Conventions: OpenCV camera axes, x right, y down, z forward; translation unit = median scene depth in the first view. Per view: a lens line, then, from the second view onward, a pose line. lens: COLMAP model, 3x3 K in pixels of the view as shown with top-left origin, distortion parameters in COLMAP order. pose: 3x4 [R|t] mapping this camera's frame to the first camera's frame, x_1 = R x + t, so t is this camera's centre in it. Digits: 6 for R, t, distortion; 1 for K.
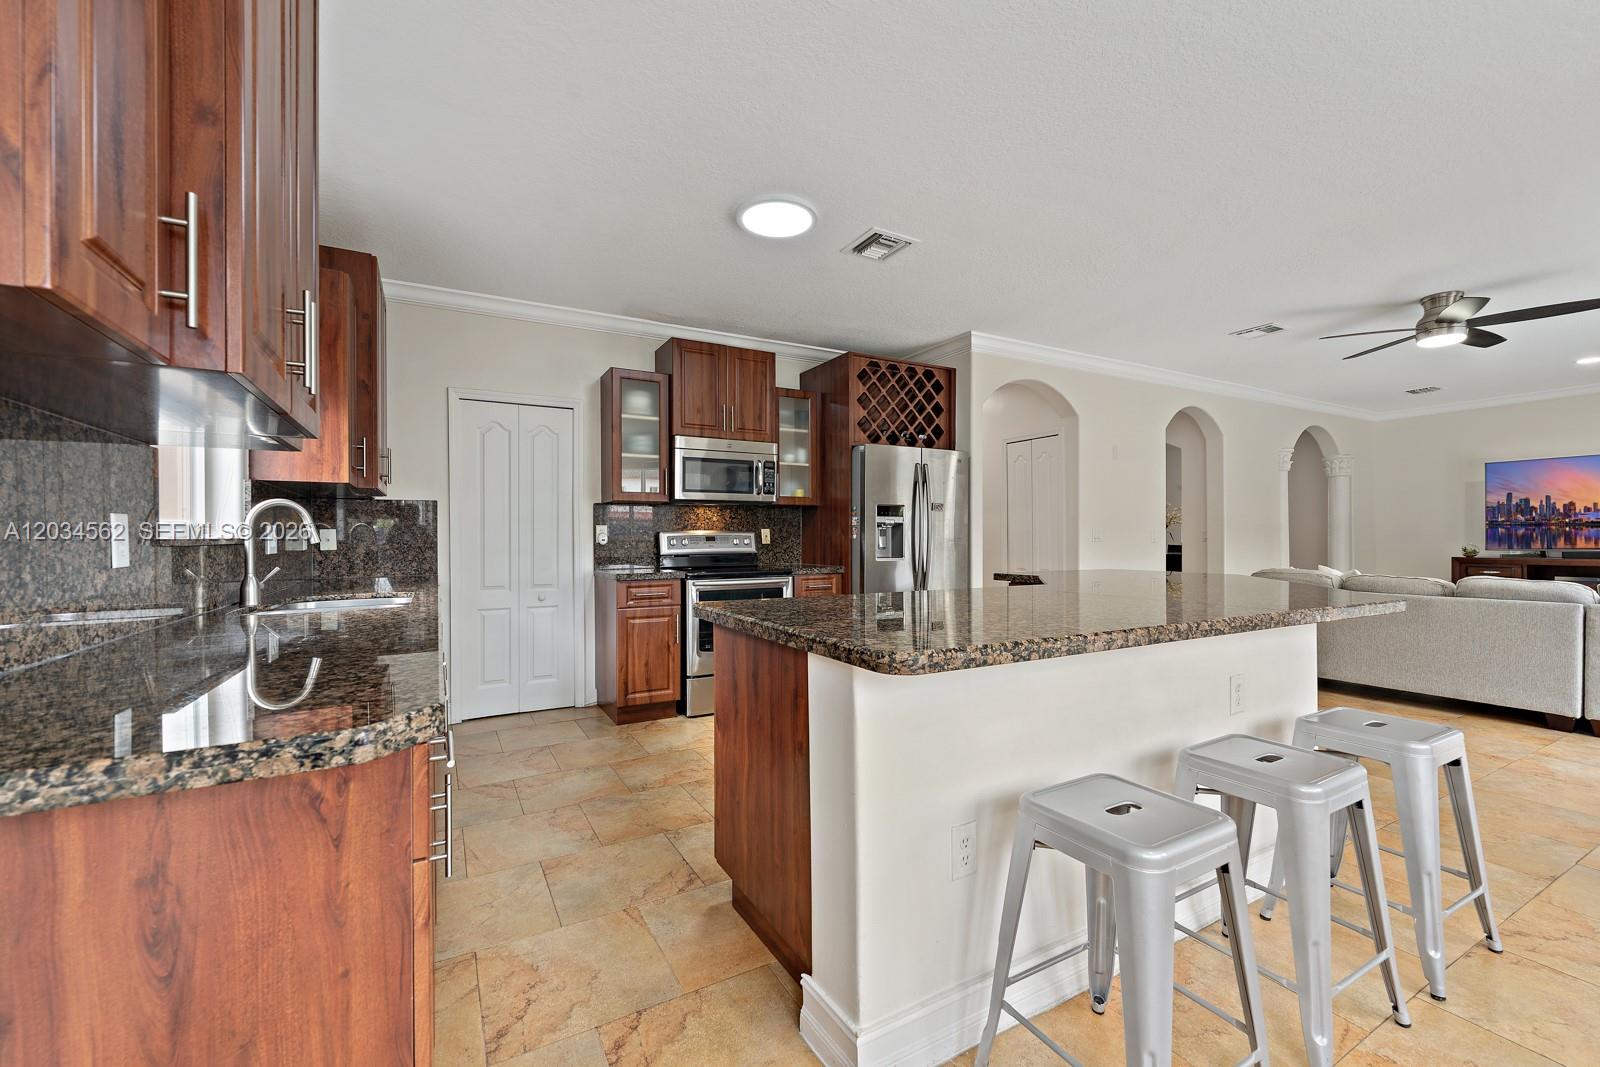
lens RADIAL K [[655.9, 0, 802.4], [0, 655.9, 536.6], [0, 0, 1]] dist [0.001331, -0.000178]
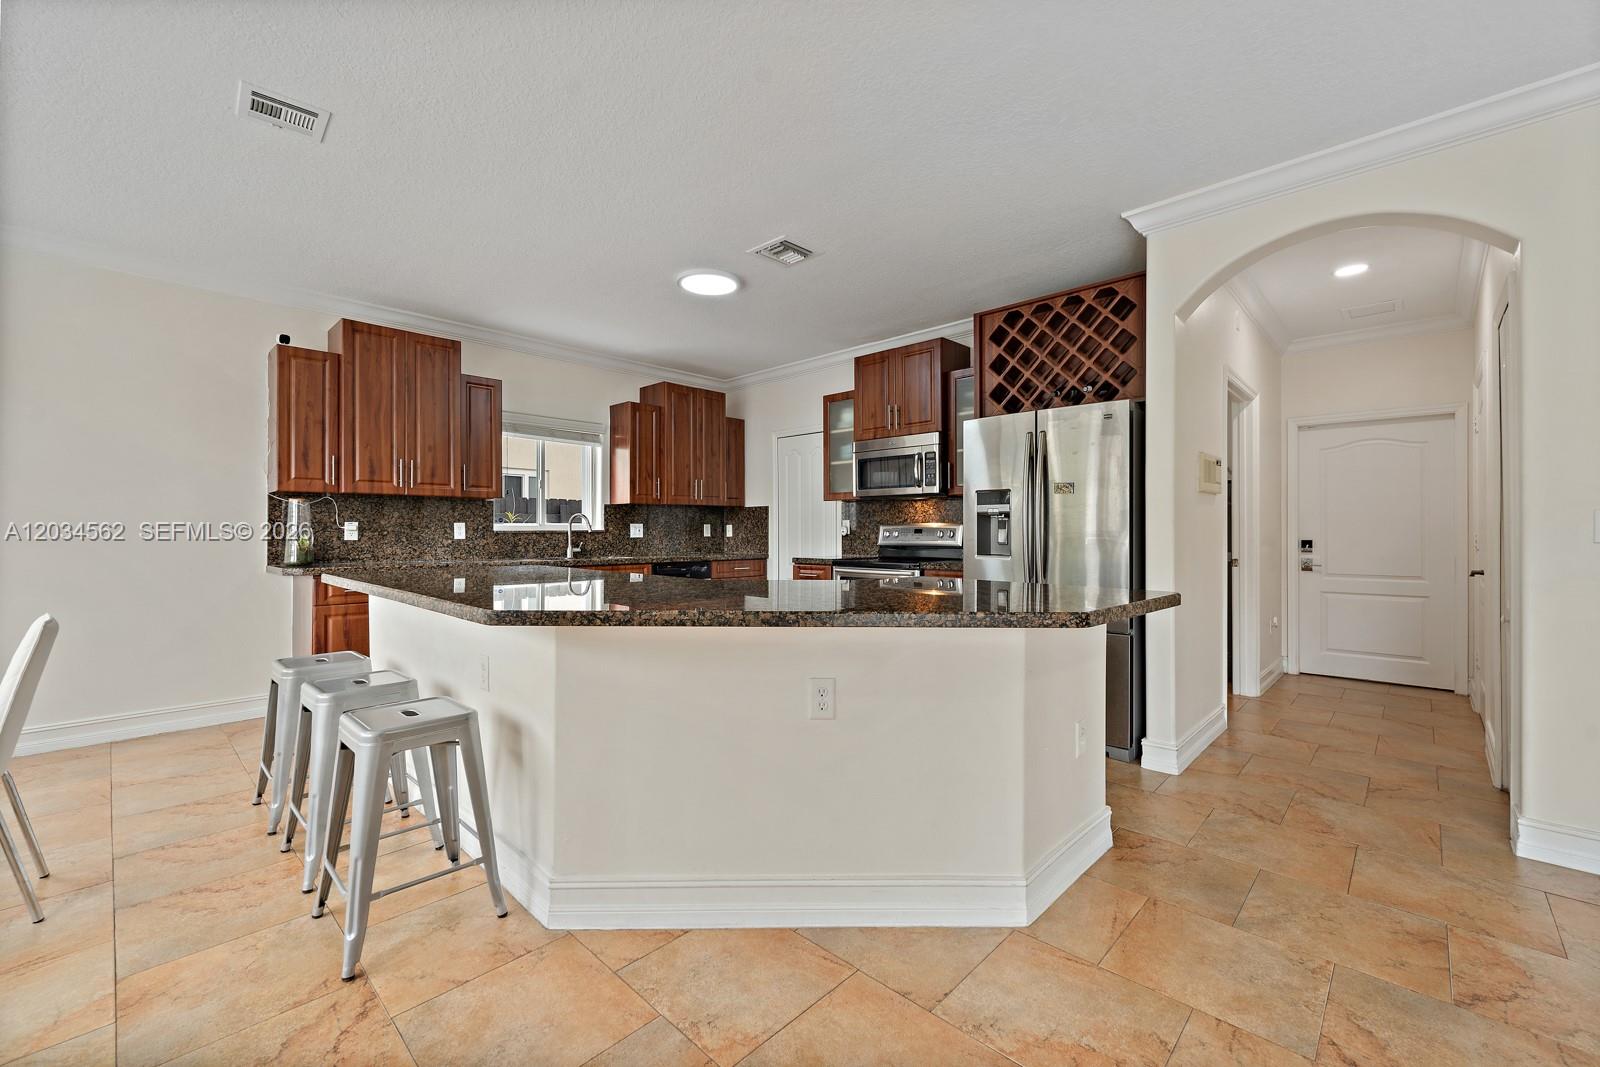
lens RADIAL K [[655.9, 0, 794.9], [0, 655.9, 531.6], [0, 0, 1]] dist [0.001331, -0.000178]
pose [[0.286717, 0.006237, -0.957995, 0.815011], [0.003756, 0.999964, 0.007635, -0.003762], [0.958008, -0.005787, 0.286683, 0.514788]]
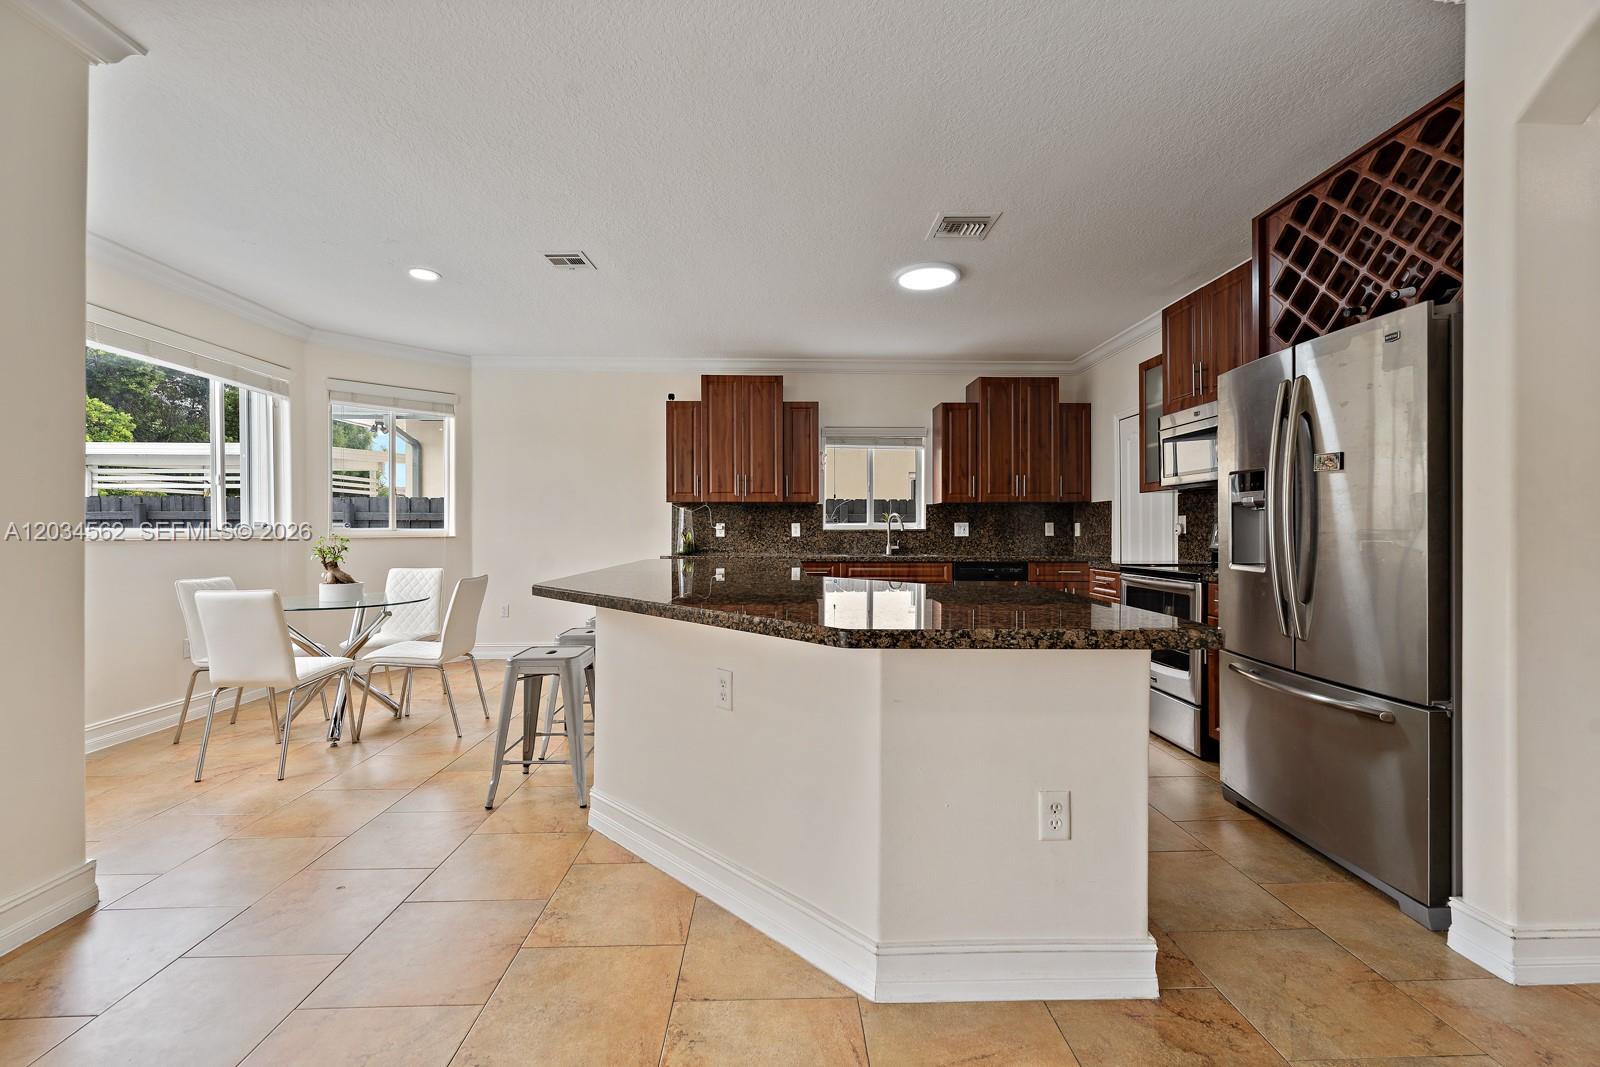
lens RADIAL K [[655.9, 0, 796.9], [0, 655.9, 531.5], [0, 0, 1]] dist [0.001331, -0.000178]
pose [[-0.465213, 0.007226, -0.885169, 0.786361], [0.007645, 0.999962, 0.004145, -0.001090], [0.885166, -0.004839, -0.465251, 0.890118]]
